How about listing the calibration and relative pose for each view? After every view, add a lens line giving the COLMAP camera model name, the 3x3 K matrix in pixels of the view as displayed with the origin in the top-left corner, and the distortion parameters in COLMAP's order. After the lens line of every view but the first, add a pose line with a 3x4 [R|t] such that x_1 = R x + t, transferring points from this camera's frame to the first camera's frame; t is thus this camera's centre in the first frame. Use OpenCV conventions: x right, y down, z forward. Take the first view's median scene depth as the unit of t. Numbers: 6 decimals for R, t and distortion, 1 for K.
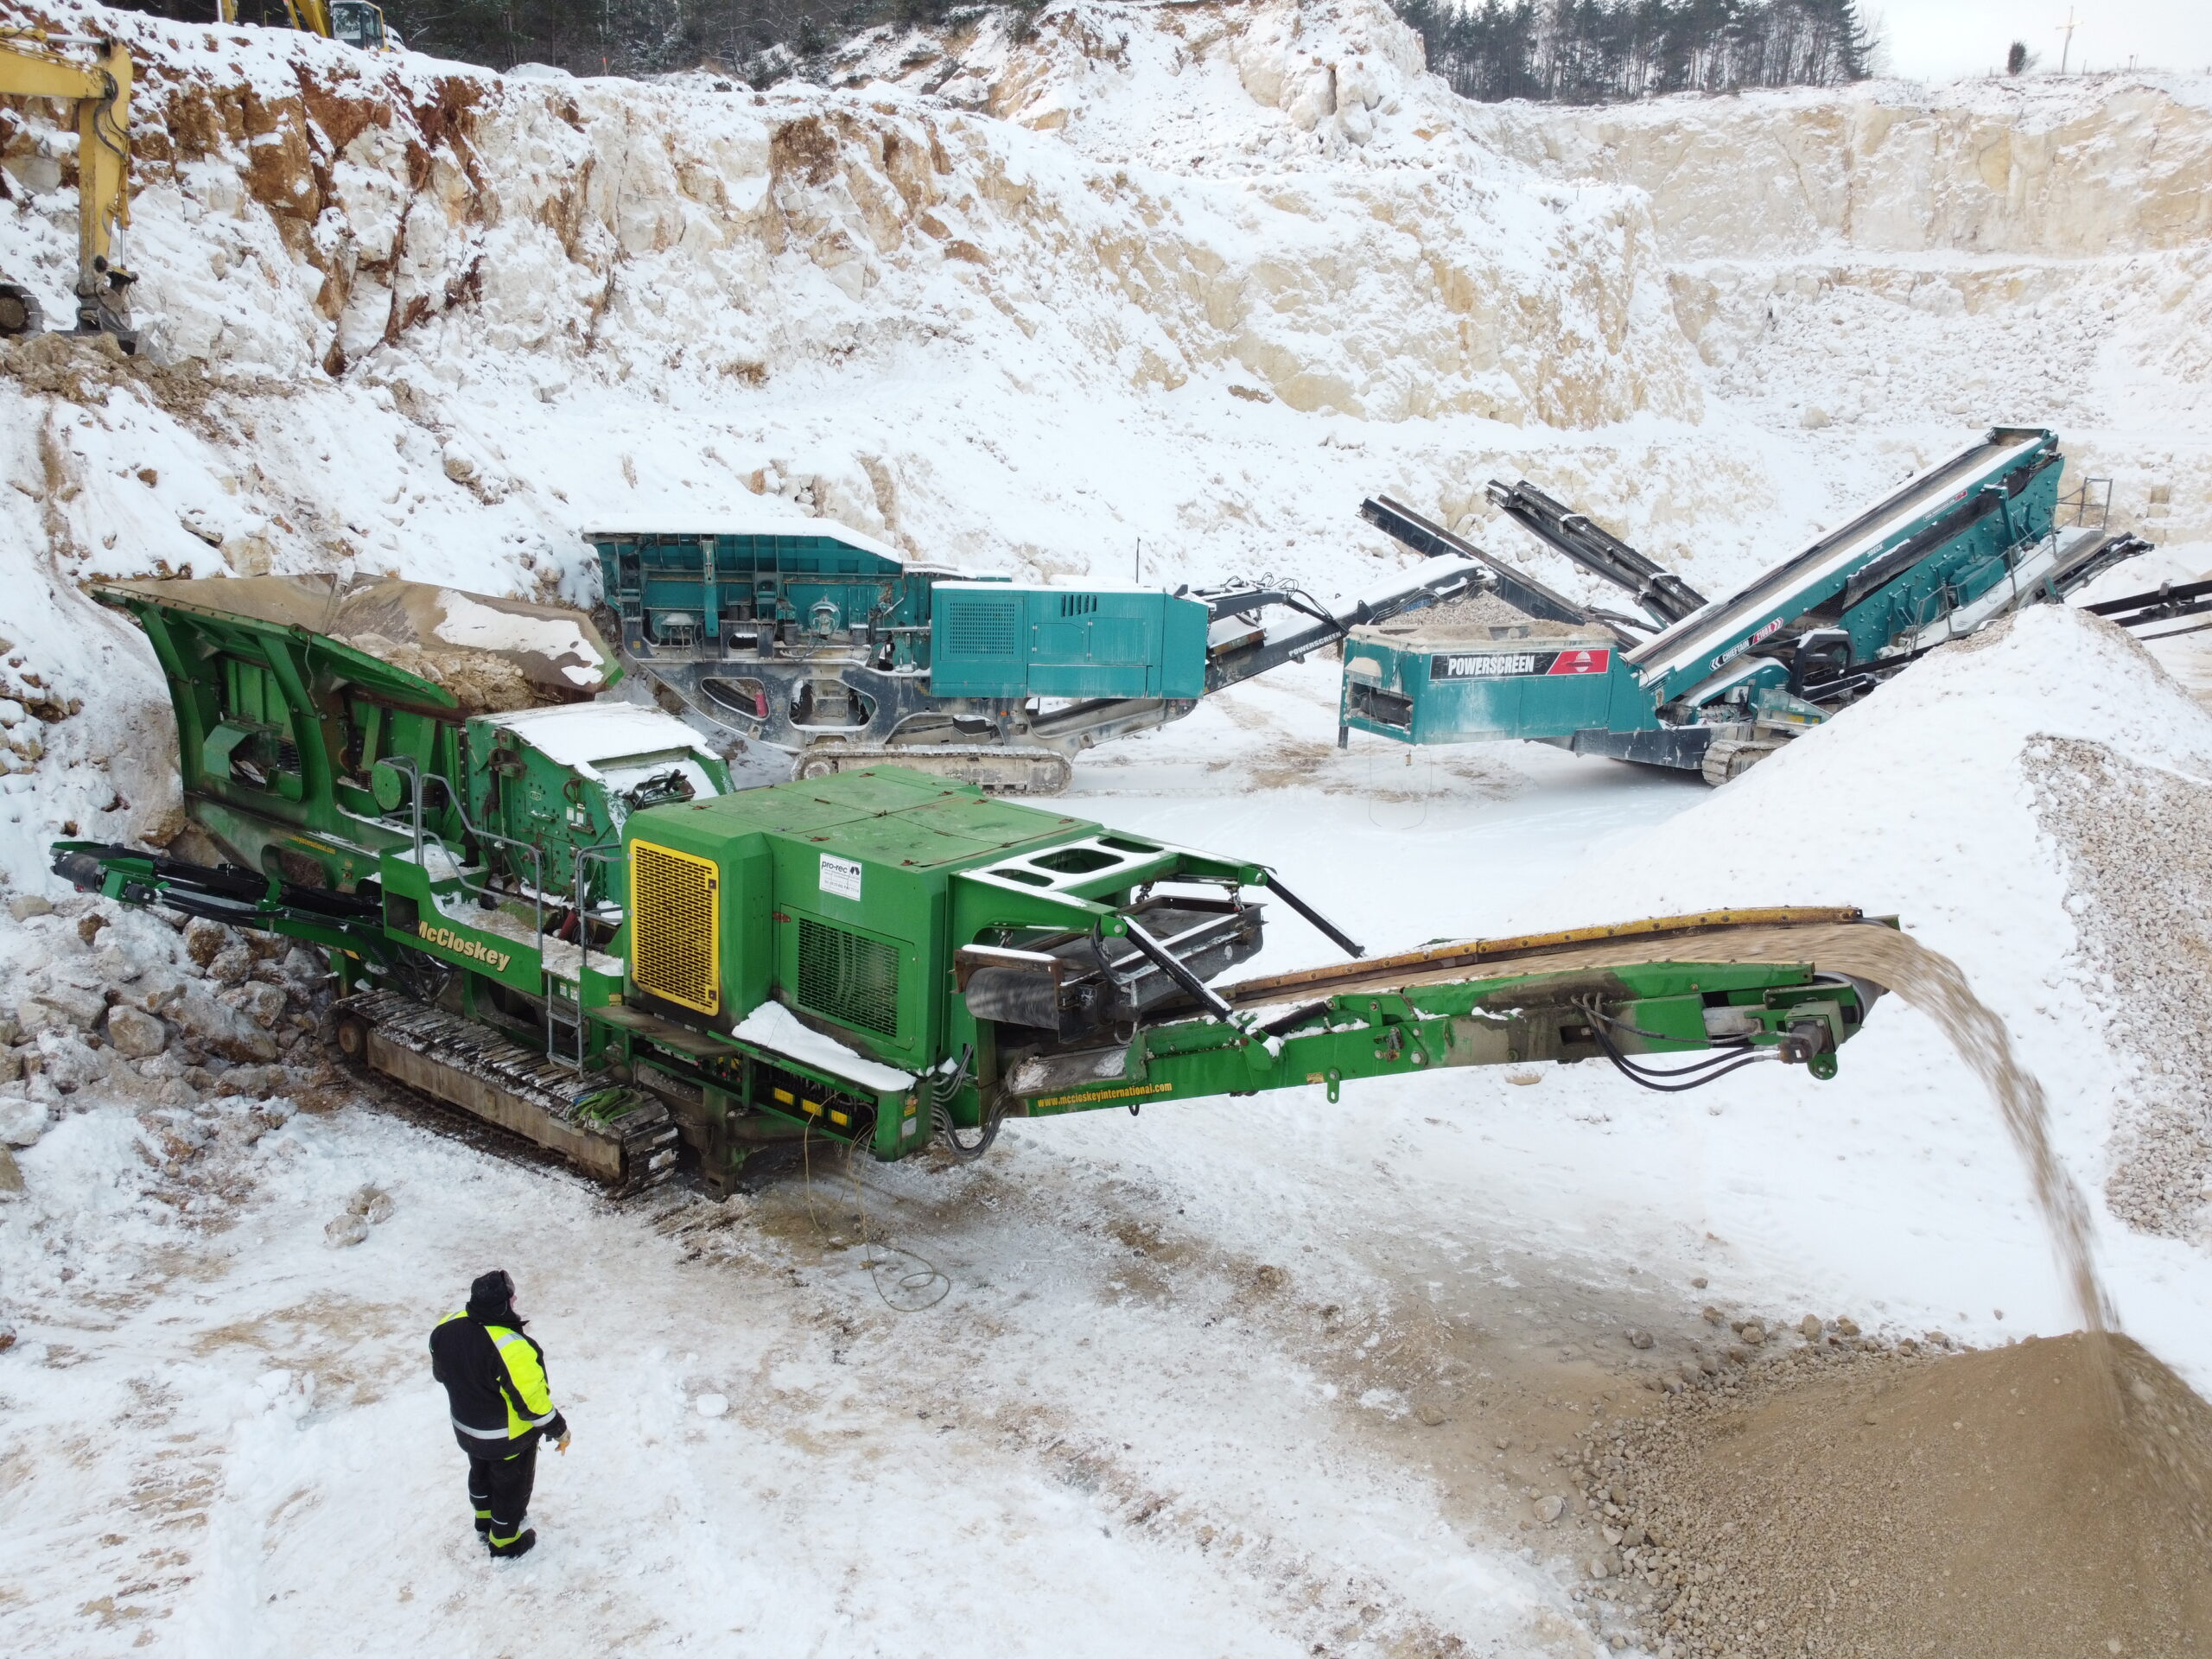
lens RADIAL K [[1673.1, 0, 1106.7], [0, 1673.1, 834.3], [0, 0, 1]] dist [0.004387, -0.005614]
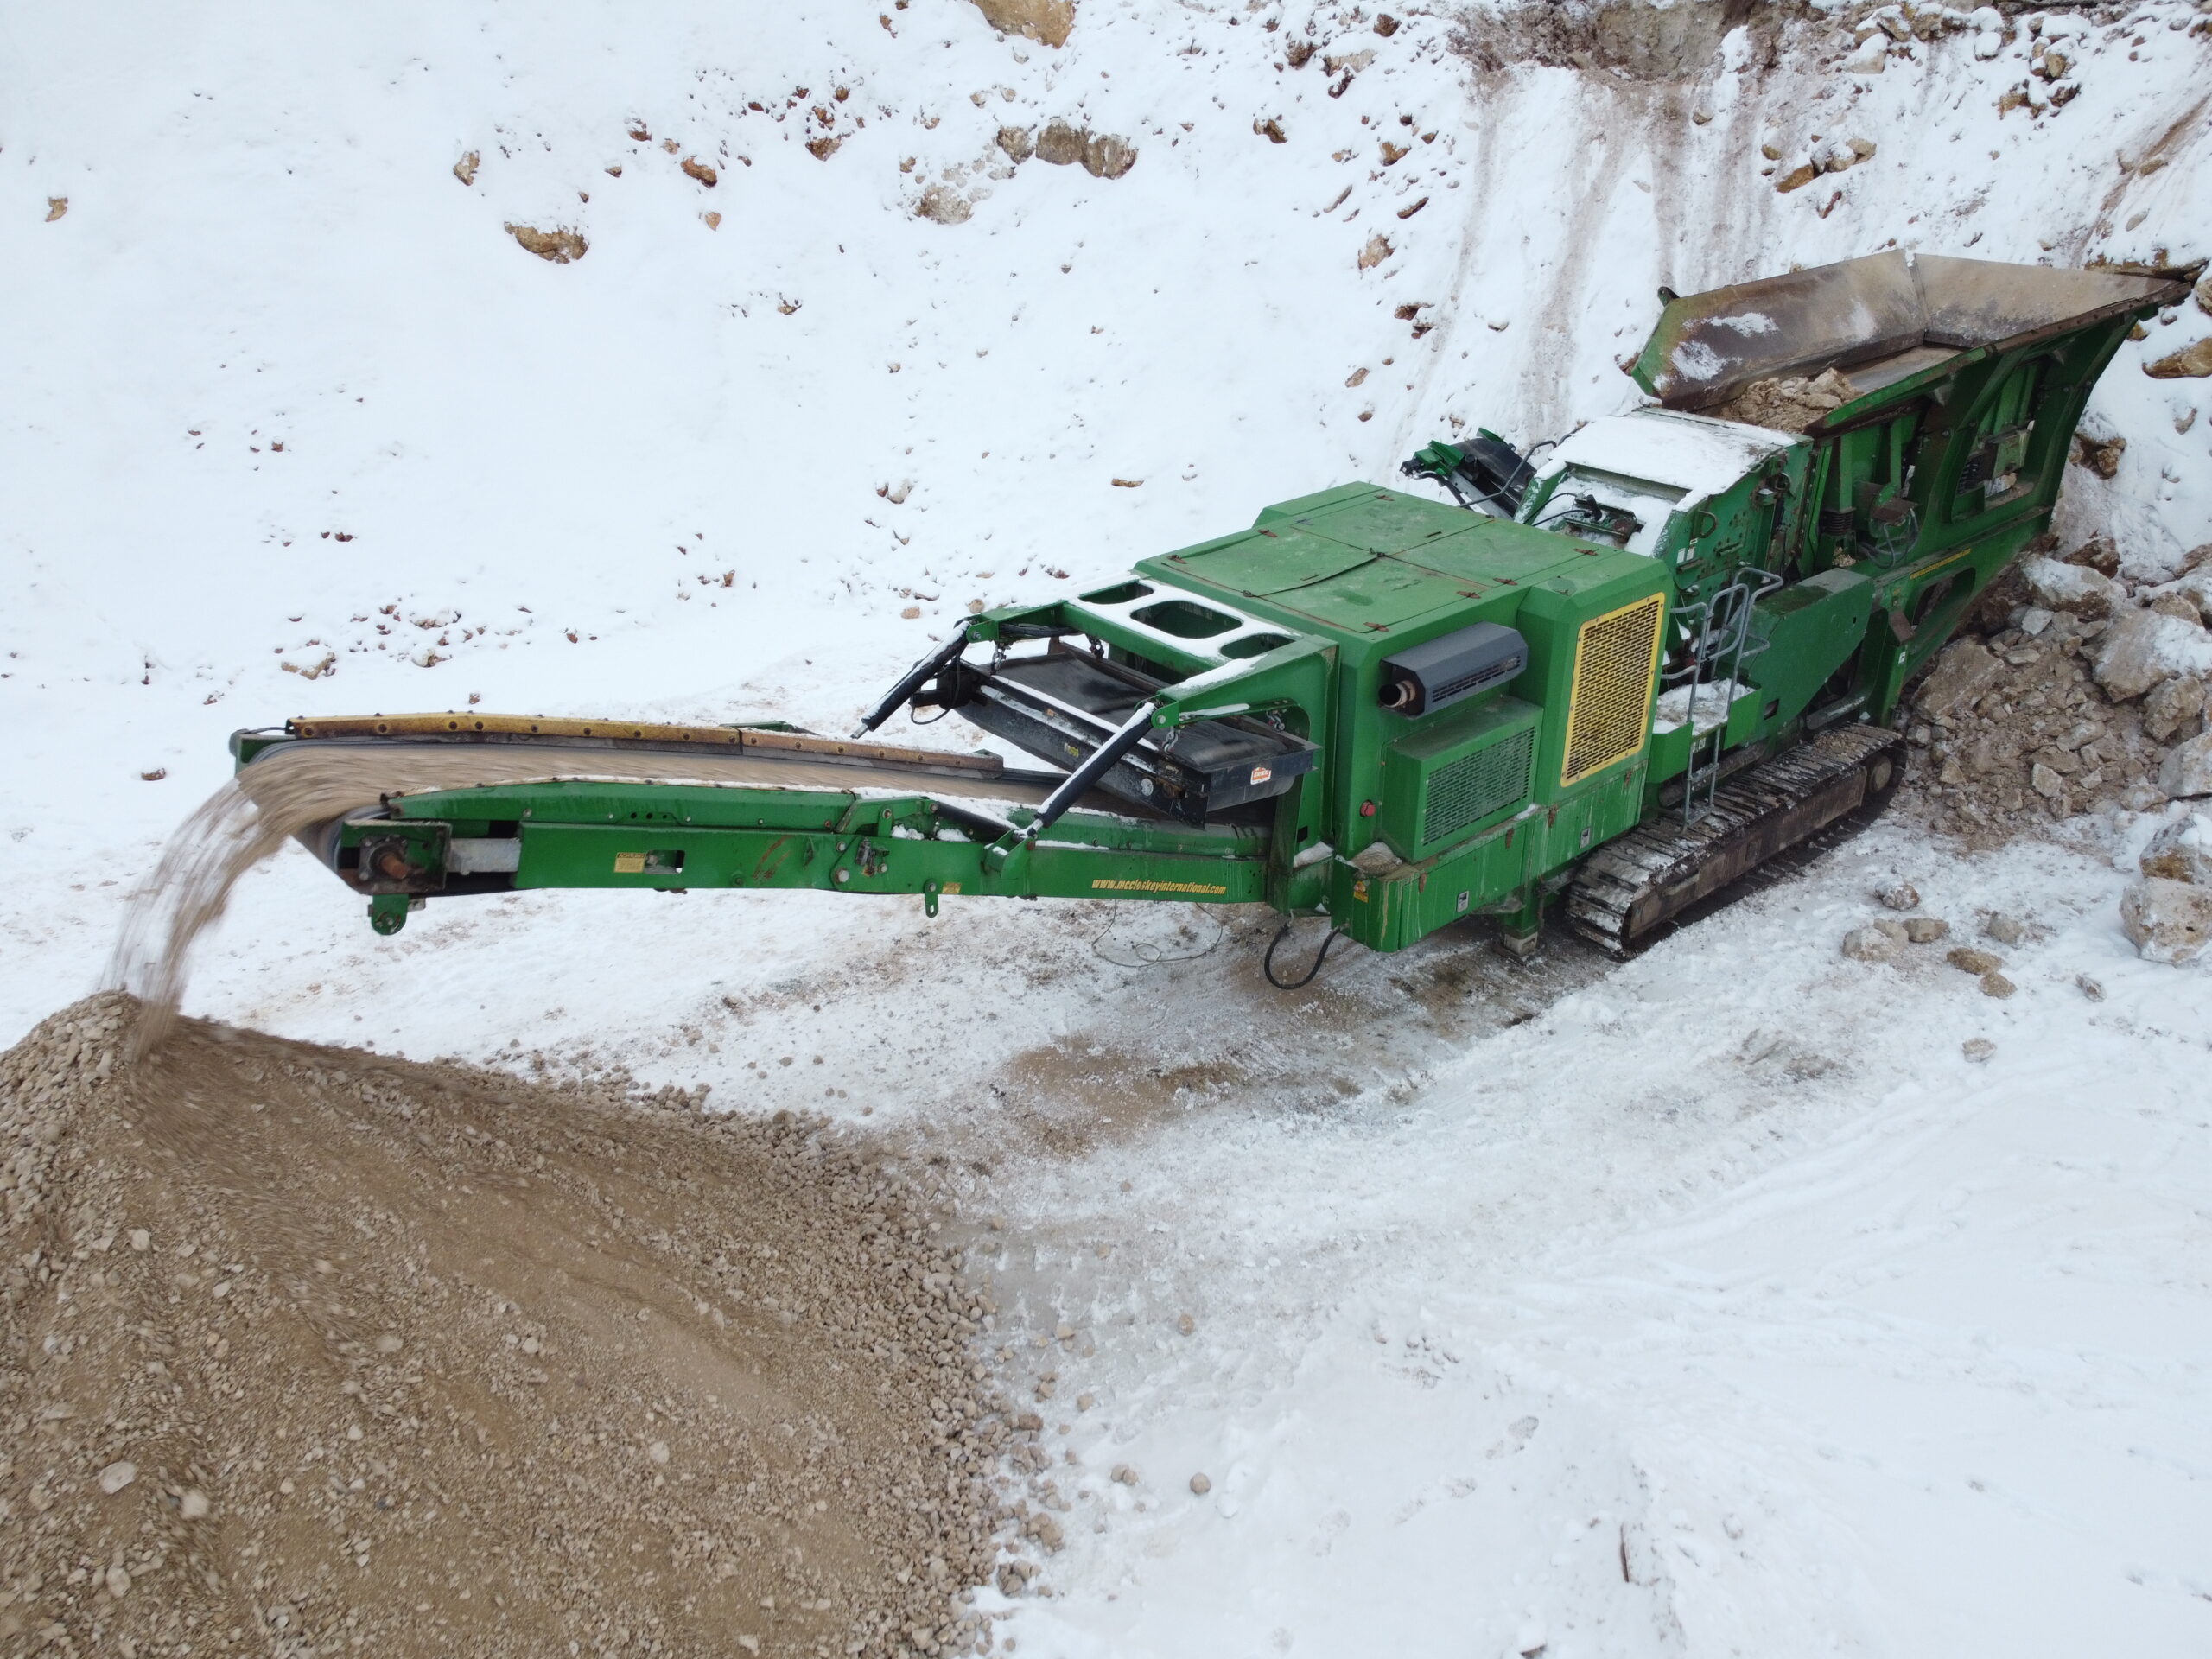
lens RADIAL K [[1678.3, 0, 1106.0], [0, 1678.3, 829.5], [0, 0, 1]] dist [0.007193, -0.005553]
pose [[-0.251248, 0.394857, -0.883721, 0.522778], [-0.235015, 0.860800, 0.451433, -0.178002], [0.938958, 0.321109, -0.123477, 0.707451]]
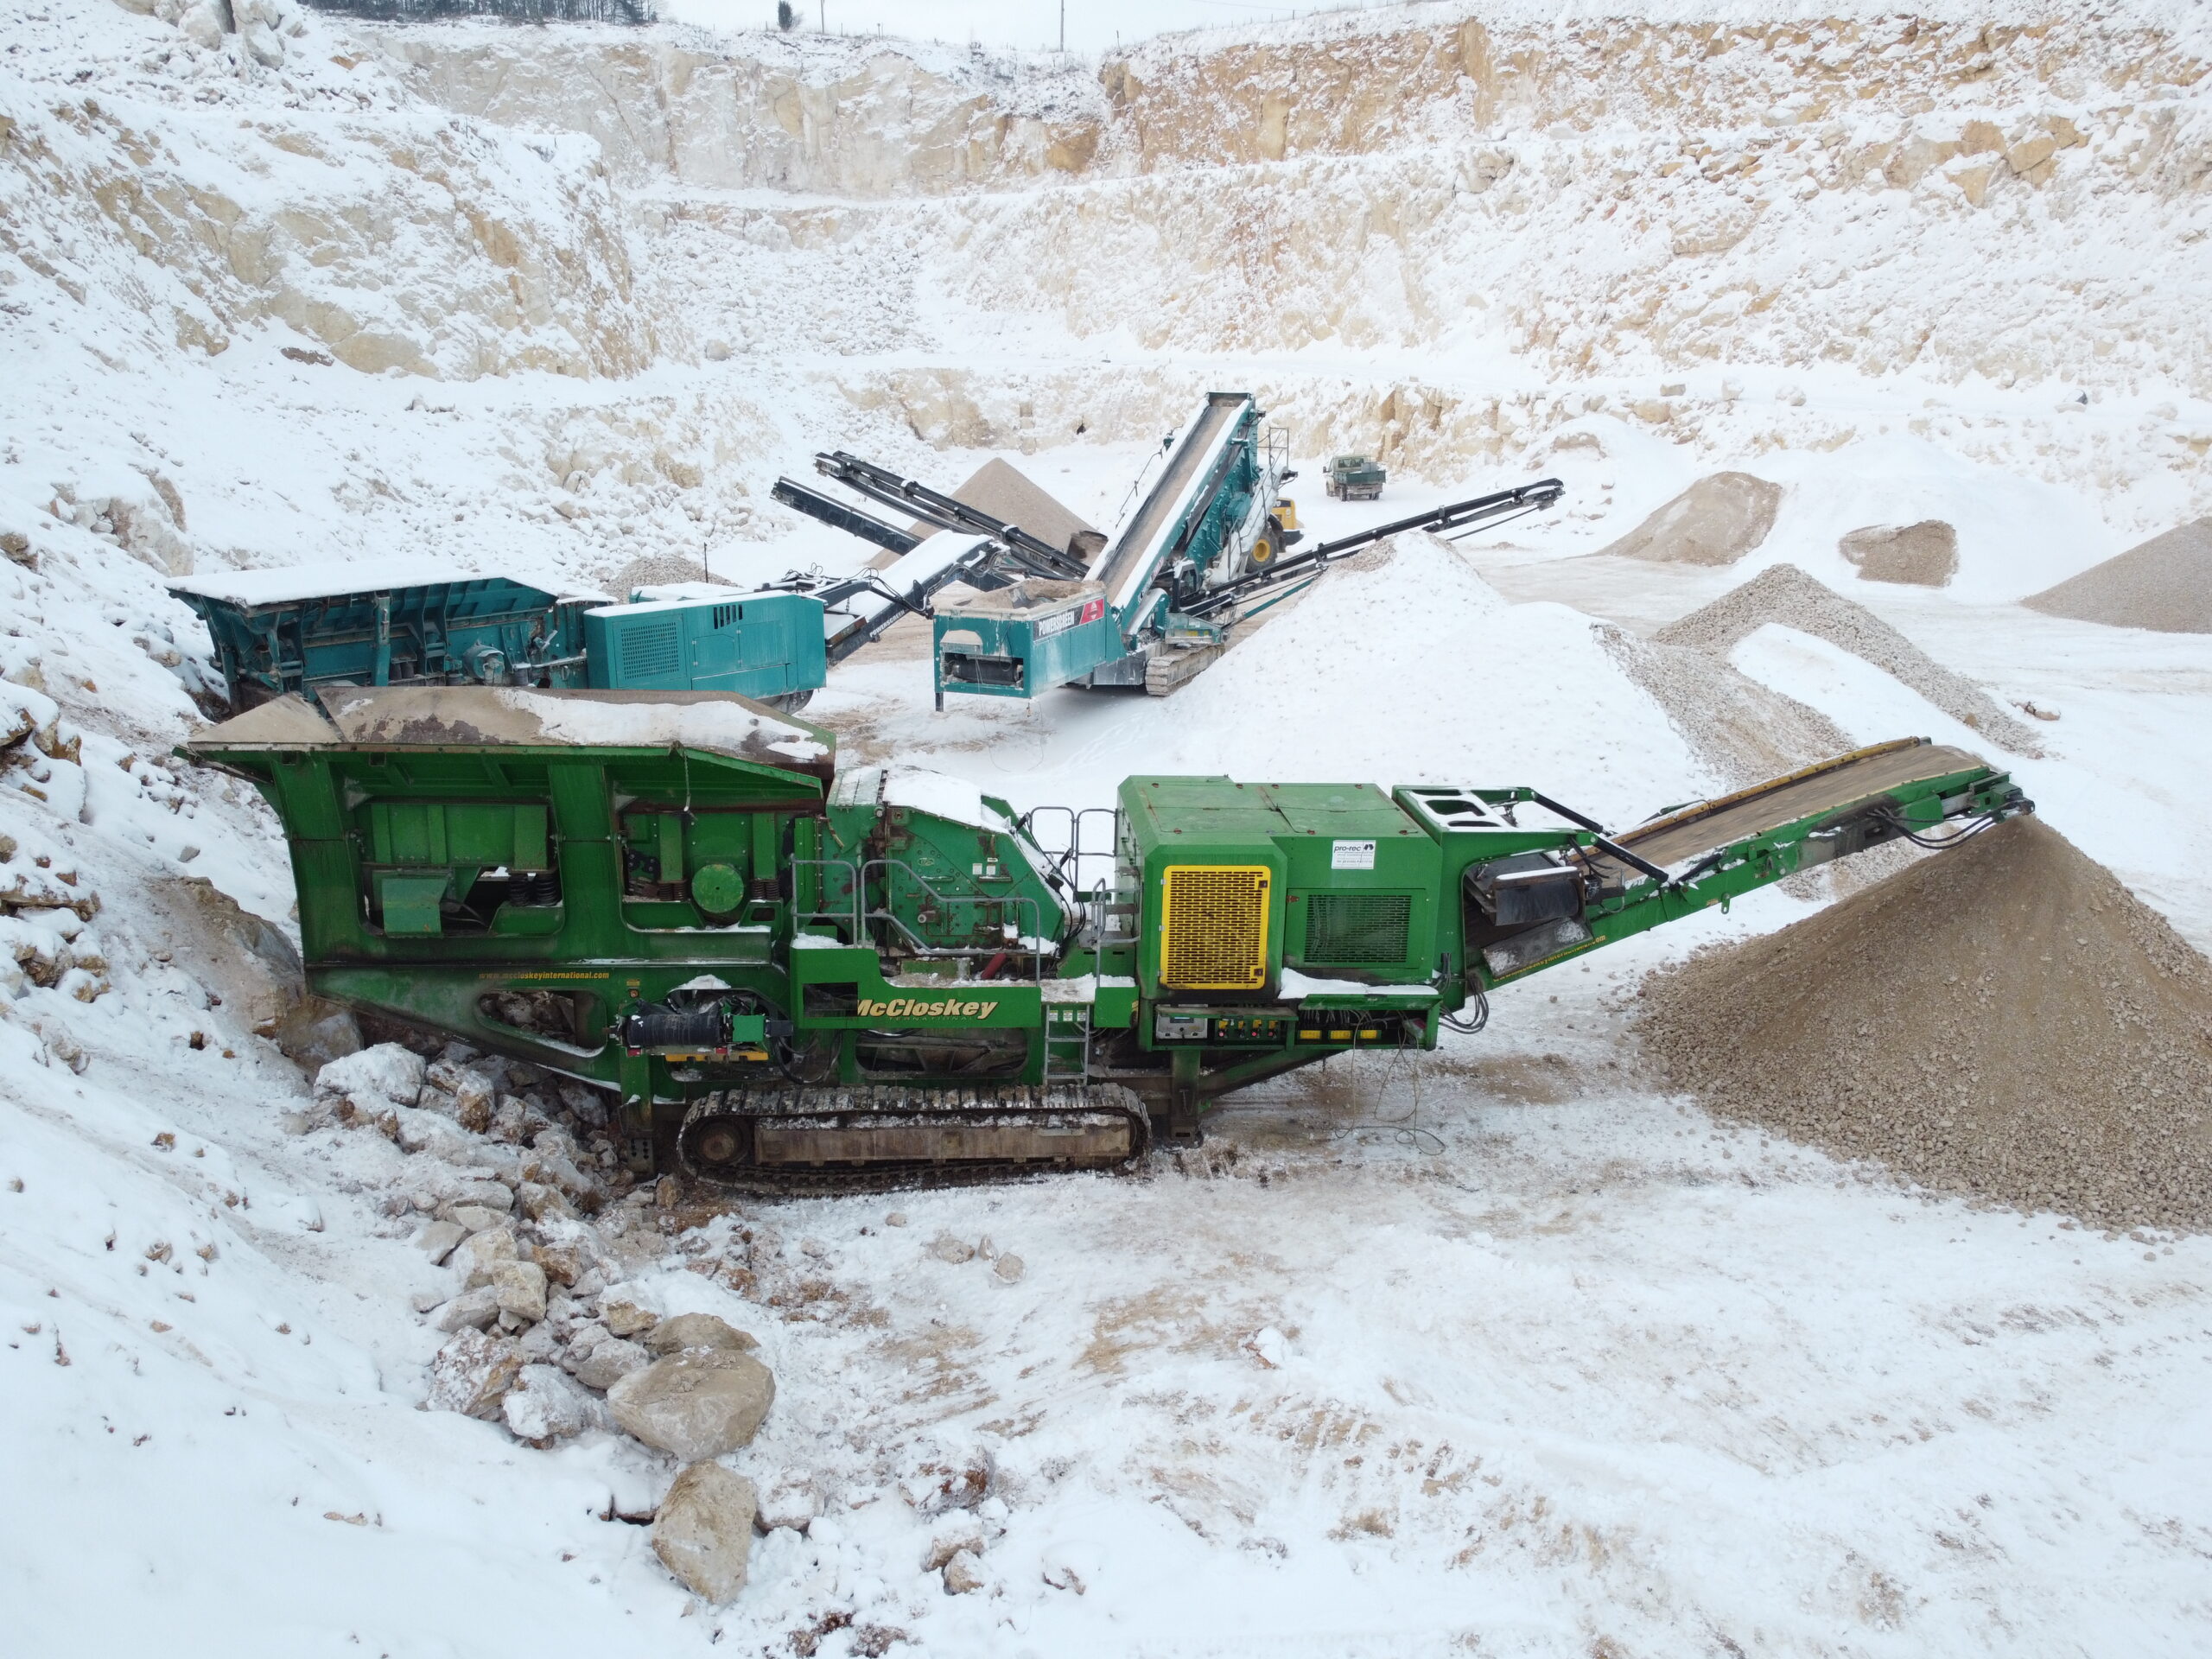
lens RADIAL K [[1670.0, 0, 1106.8], [0, 1670.0, 840.5], [0, 0, 1]] dist [0.003026, -0.004681]
pose [[0.764523, -0.207186, 0.610392, -0.699929], [0.175816, 0.978057, 0.111772, -0.104990], [-0.620156, 0.021864, 0.784174, 0.058028]]
